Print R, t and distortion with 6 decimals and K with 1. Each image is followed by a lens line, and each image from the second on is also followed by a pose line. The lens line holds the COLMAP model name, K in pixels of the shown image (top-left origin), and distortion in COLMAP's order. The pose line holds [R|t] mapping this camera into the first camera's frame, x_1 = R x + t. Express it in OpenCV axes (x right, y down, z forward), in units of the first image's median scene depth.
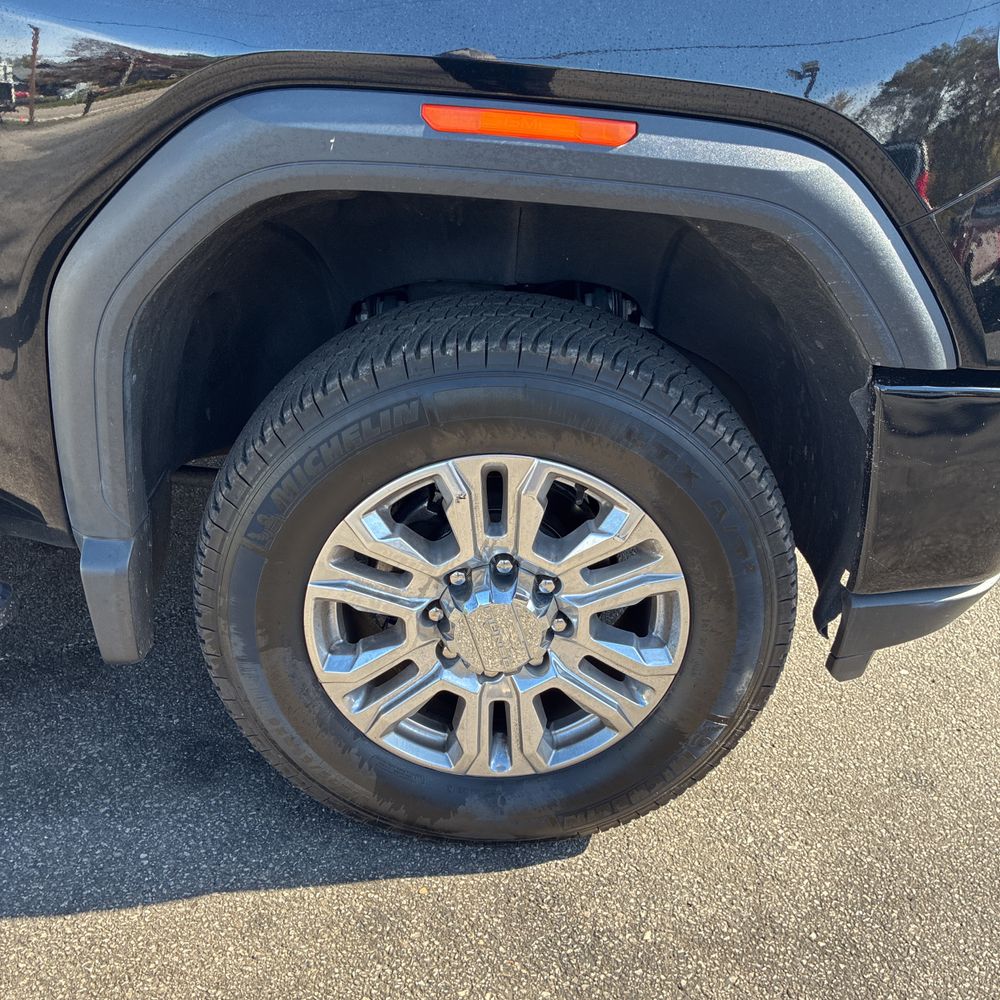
lens RADIAL K [[1010.8, 0, 499.7], [0, 1010.8, 503.9], [0, 0, 1]] dist [0.150026, -0.508715]
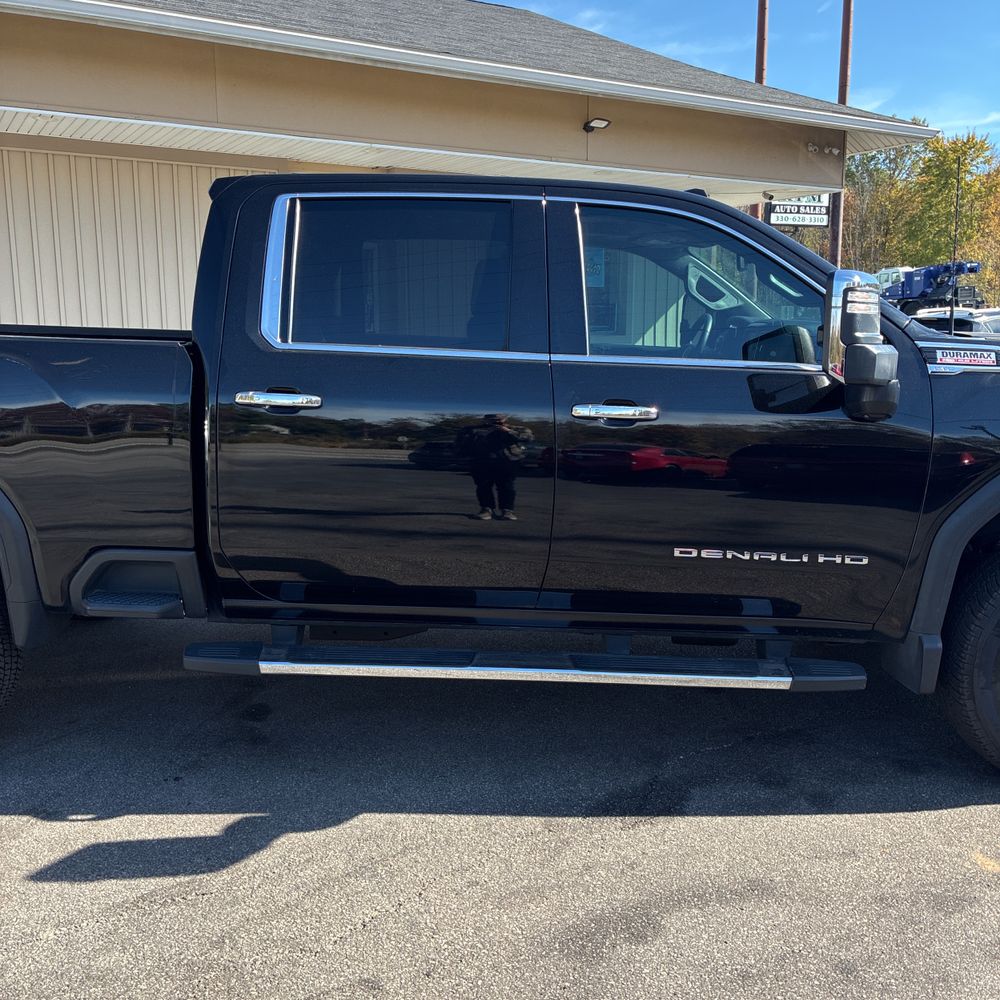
lens RADIAL K [[1015.2, 0, 500.0], [0, 1015.2, 500.0], [0, 0, 1]] dist [0.015161, 0.004183]
pose [[0.999314, -0.036844, 0.003641, -1.375660], [0.036276, 0.954733, -0.295245, 0.397707], [0.007402, 0.295175, 0.955415, -1.382482]]
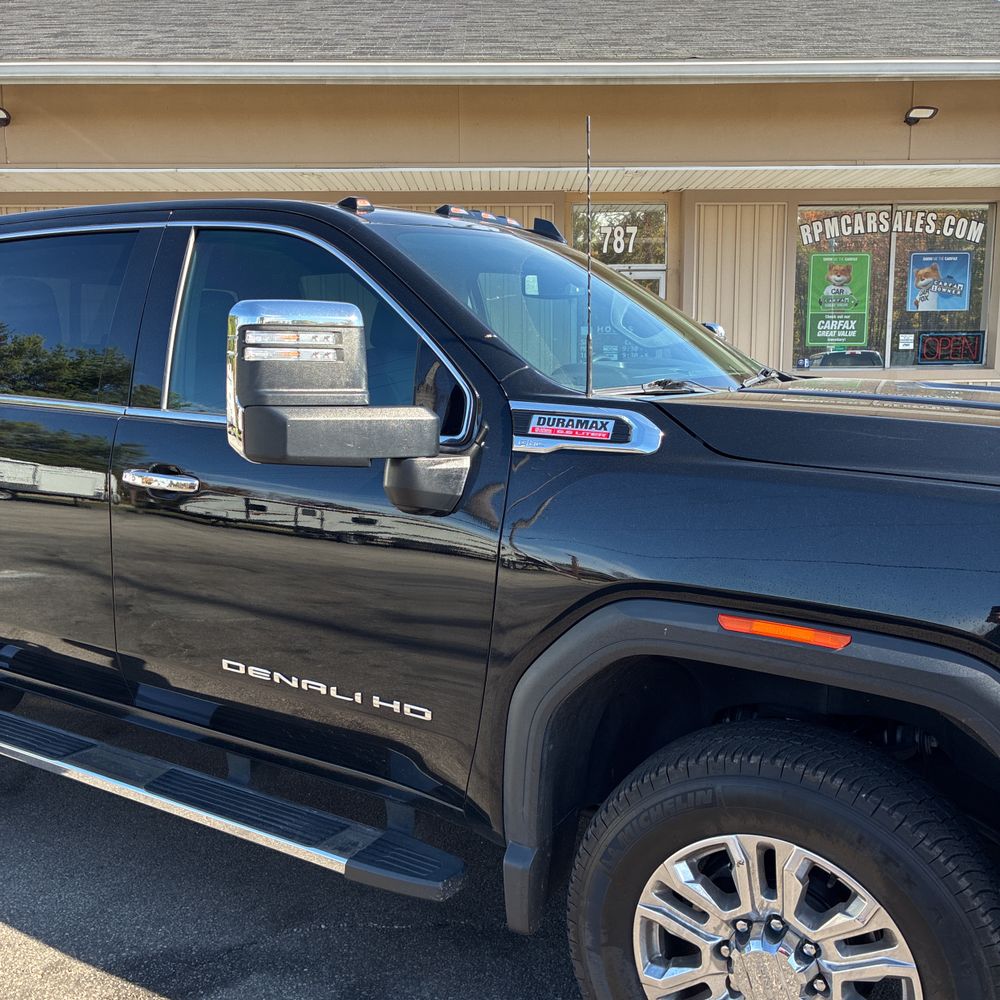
lens RADIAL K [[1018.9, 0, 495.1], [0, 1018.9, 502.1], [0, 0, 1]] dist [0.012847, -0.001110]
pose [[0.865129, 0.029147, -0.500701, 0.352860], [-0.193235, 0.940612, -0.279123, -0.016058], [0.462830, 0.338230, 0.819383, -0.493507]]
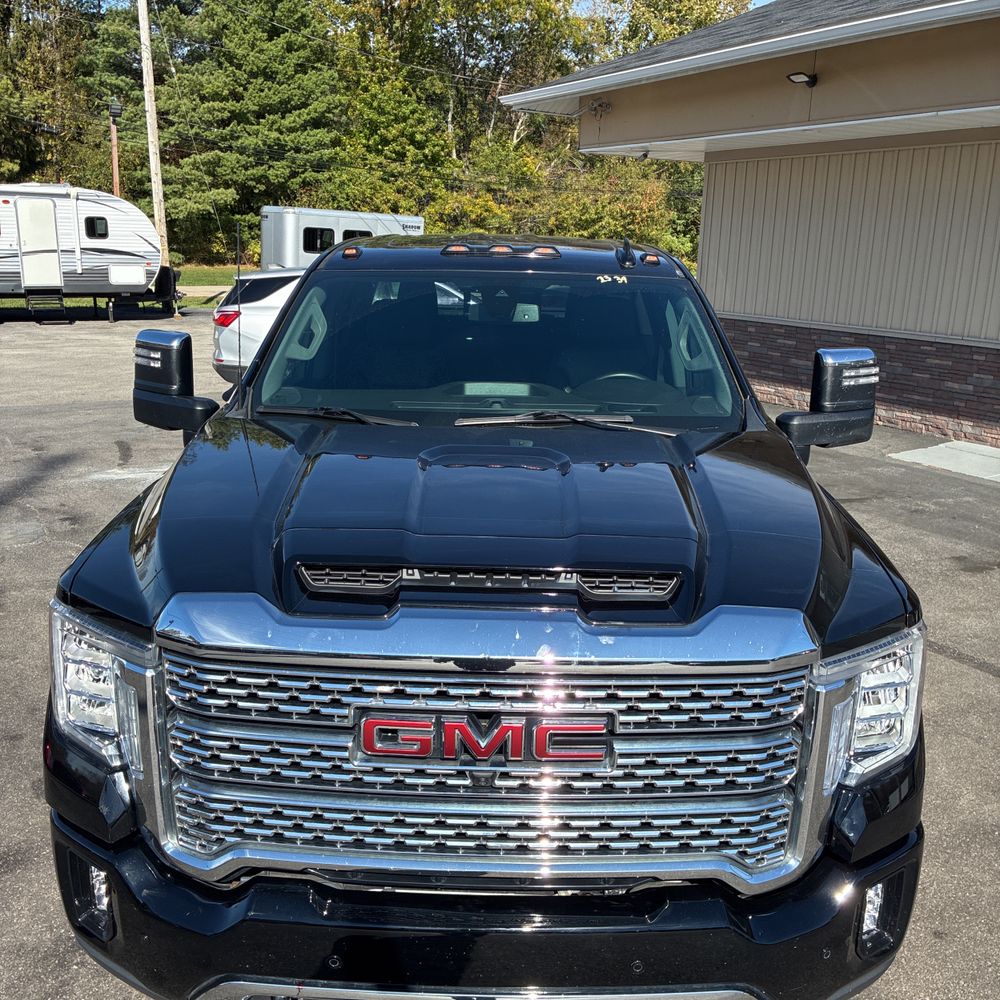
lens RADIAL K [[1022.1, 0, 503.2], [0, 1022.1, 495.5], [0, 0, 1]] dist [0.045288, -0.060632]
pose [[-0.008723, 0.207662, -0.978162, 1.999510], [-0.479046, 0.857775, 0.186377, -1.186980], [0.877746, 0.470211, 0.091998, 1.197212]]
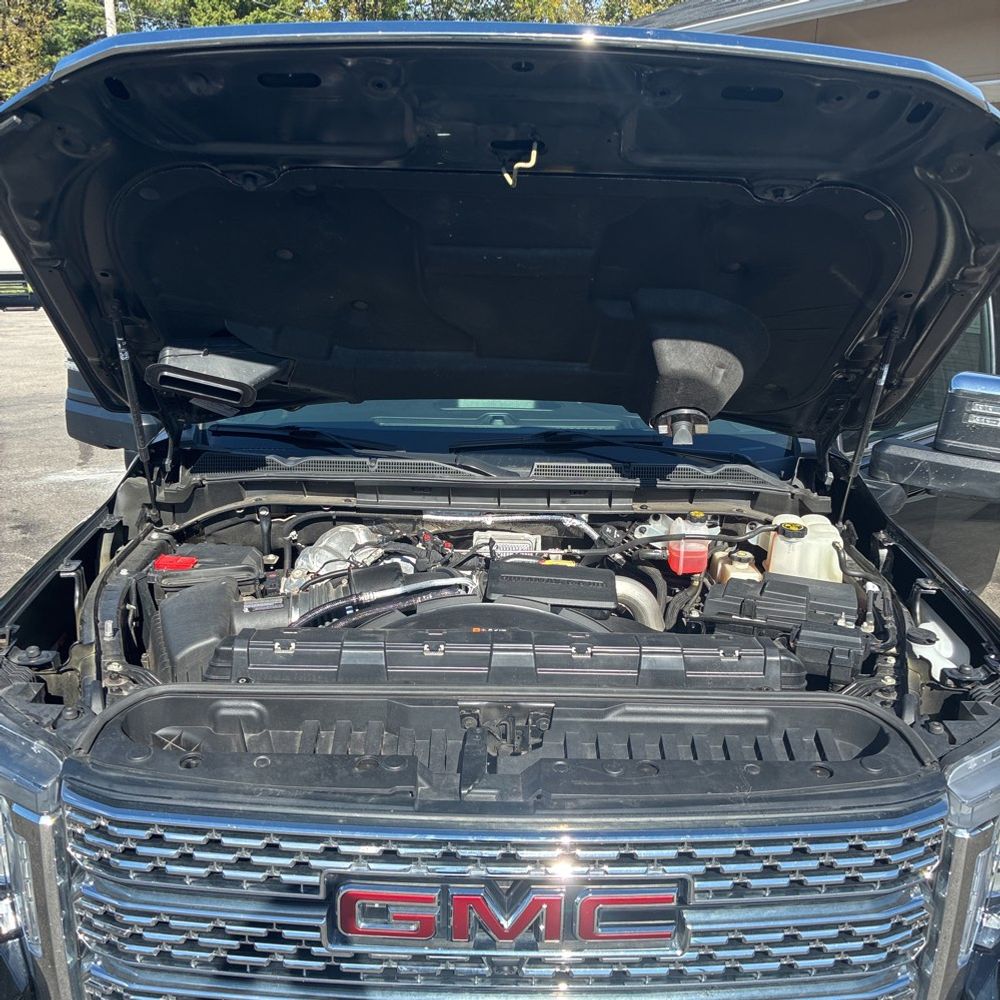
lens RADIAL K [[1018.9, 0, 495.1], [0, 1018.9, 502.1], [0, 0, 1]] dist [0.012847, -0.001110]
pose [[0.007401, 0.230692, -0.972999, 1.586704], [-0.477040, 0.855982, 0.199319, -1.172561], [0.878851, 0.462684, 0.116384, 1.142549]]
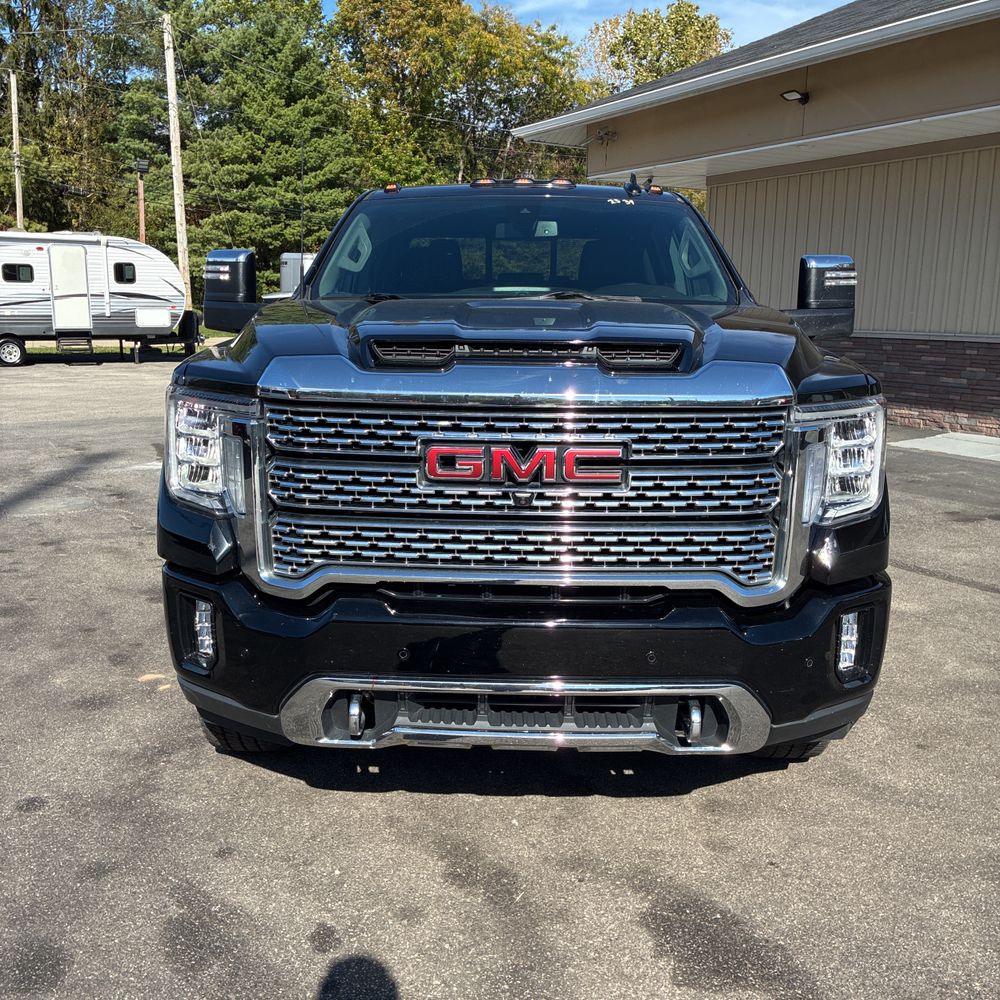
lens RADIAL K [[1026.4, 0, 495.9], [0, 1026.4, 492.1], [0, 0, 1]] dist [0.022408, -0.006890]
pose [[-0.023869, 0.143946, -0.989298, 2.429577], [-0.468369, 0.872646, 0.138273, -0.805414], [0.883210, 0.466657, 0.046591, 1.357924]]
